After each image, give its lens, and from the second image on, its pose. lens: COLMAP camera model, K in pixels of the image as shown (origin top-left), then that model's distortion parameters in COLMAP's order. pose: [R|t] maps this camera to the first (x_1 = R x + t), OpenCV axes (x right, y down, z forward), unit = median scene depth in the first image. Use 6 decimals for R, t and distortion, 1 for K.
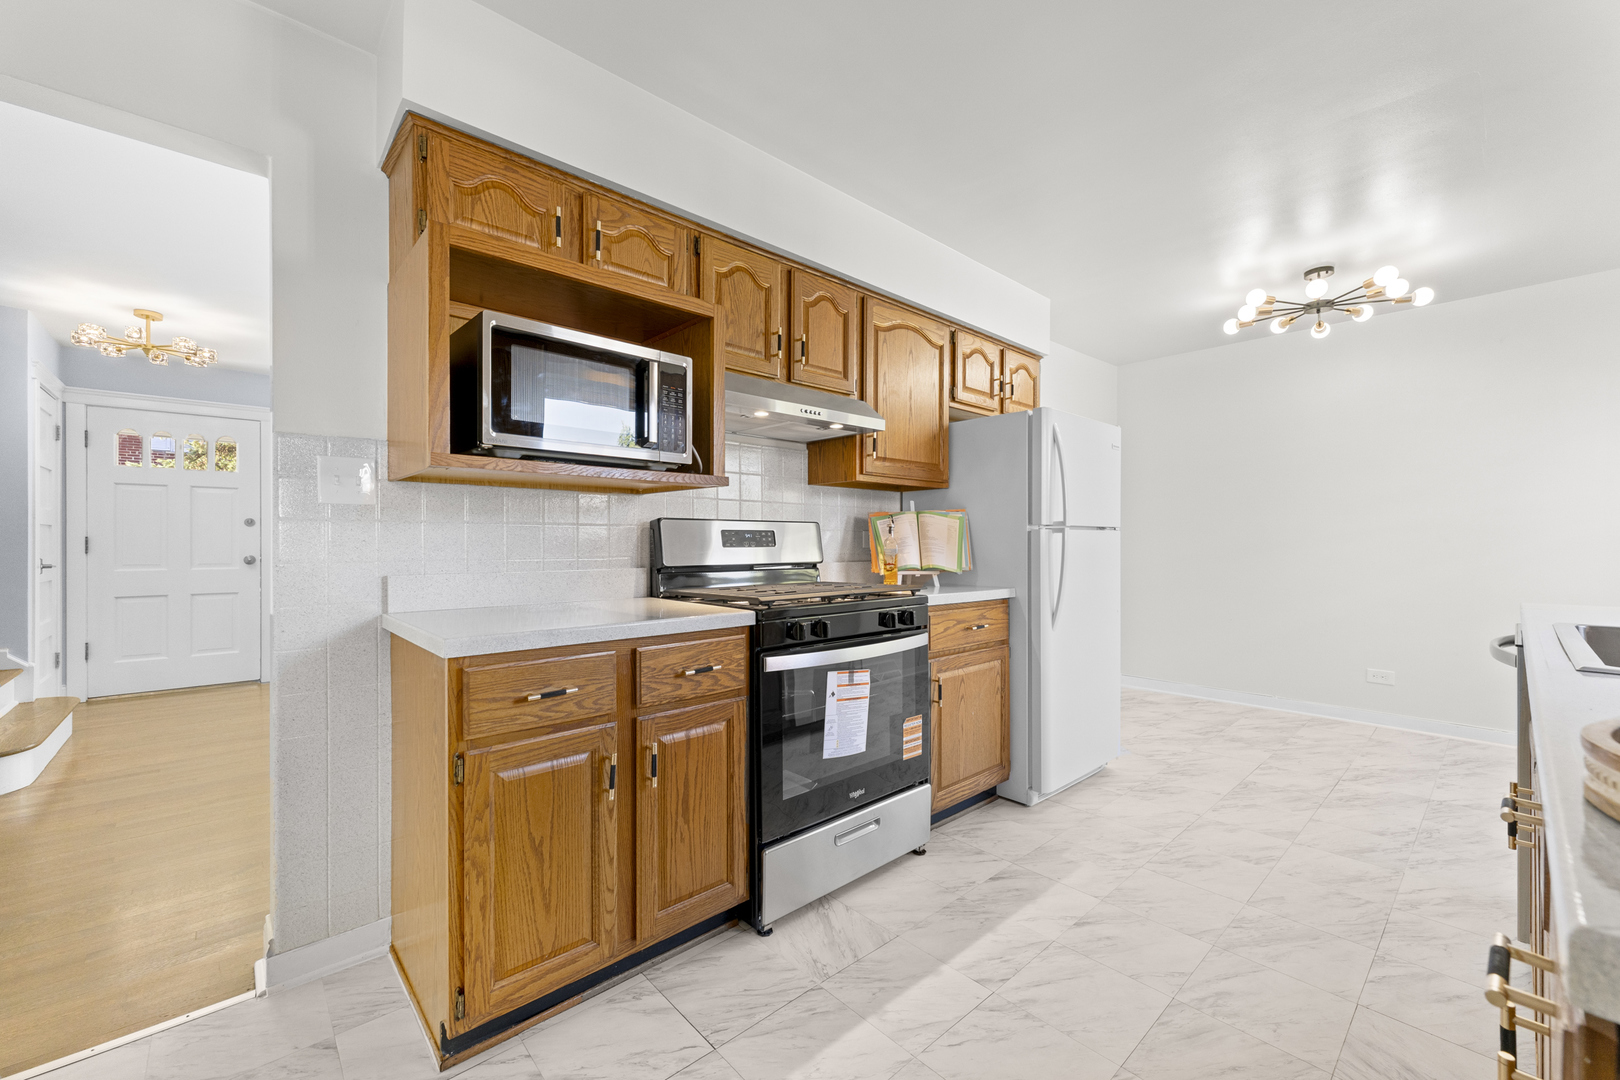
lens RADIAL K [[644.5, 0, 812.4], [0, 644.5, 545.4], [0, 0, 1]] dist [0.000595, -0.000030]
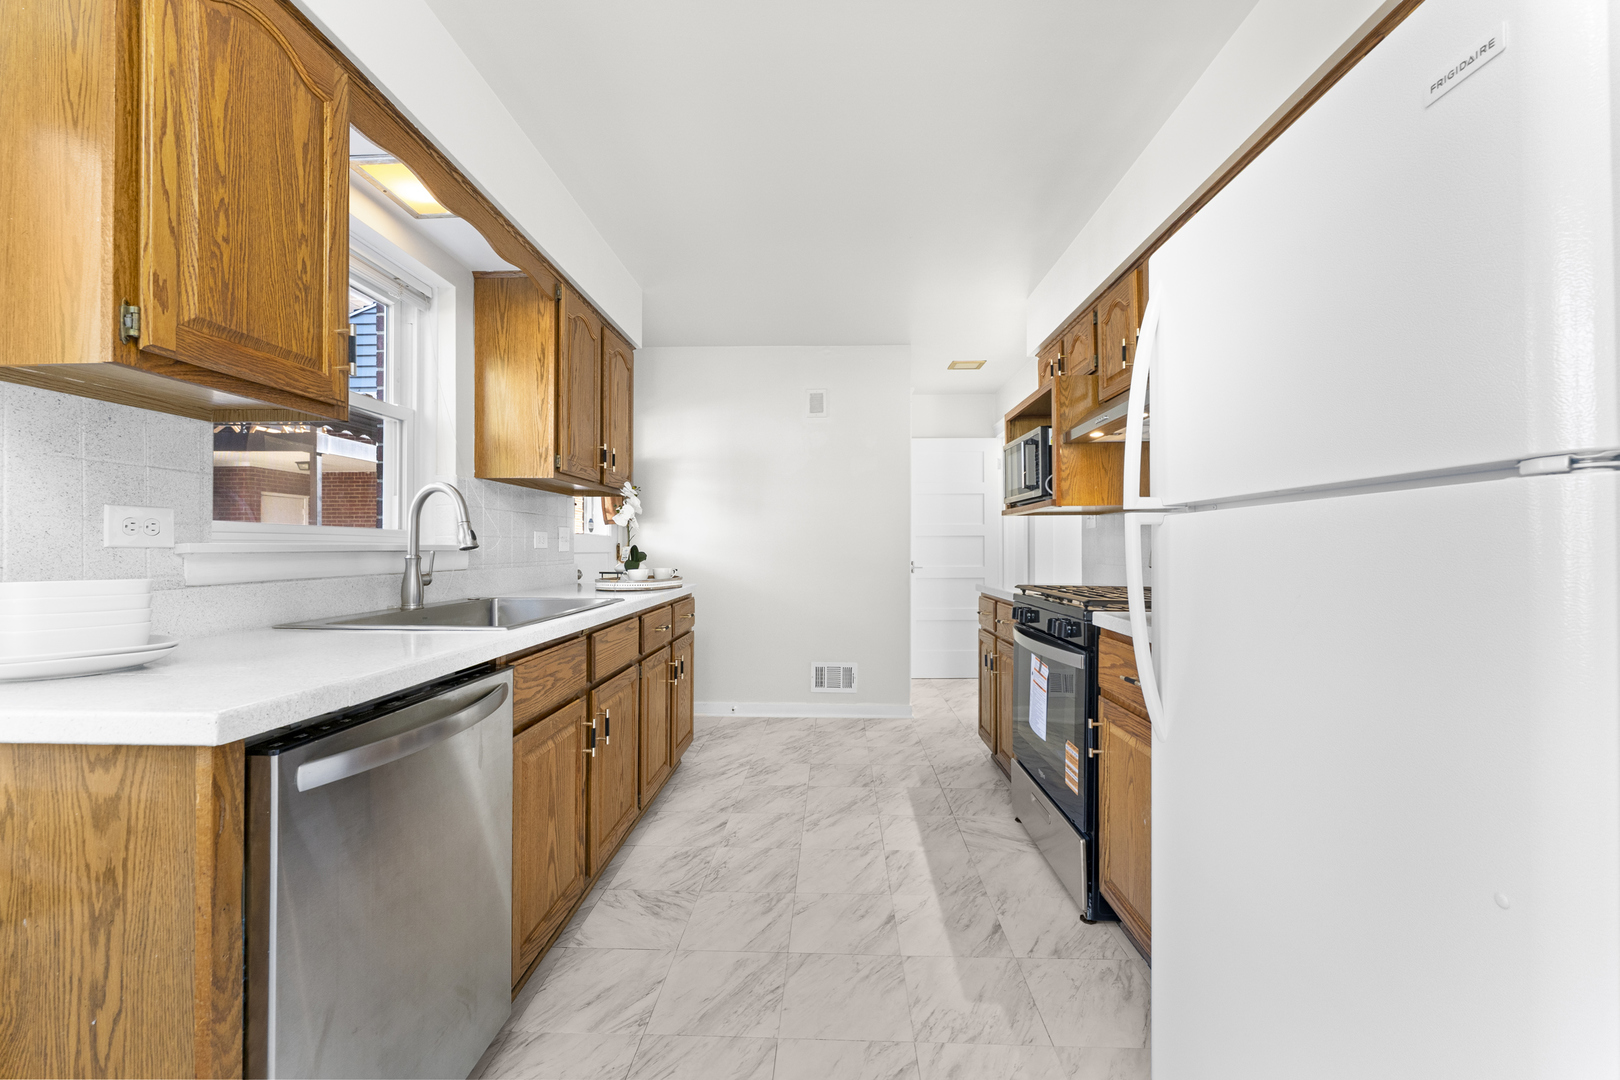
lens RADIAL K [[644.5, 0, 812.4], [0, 644.5, 545.4], [0, 0, 1]] dist [0.000595, -0.000030]
pose [[-0.699635, -0.002931, -0.714494, 0.844970], [-0.001041, 0.999995, -0.003083, -0.000807], [0.714499, -0.001413, -0.699635, 1.113645]]
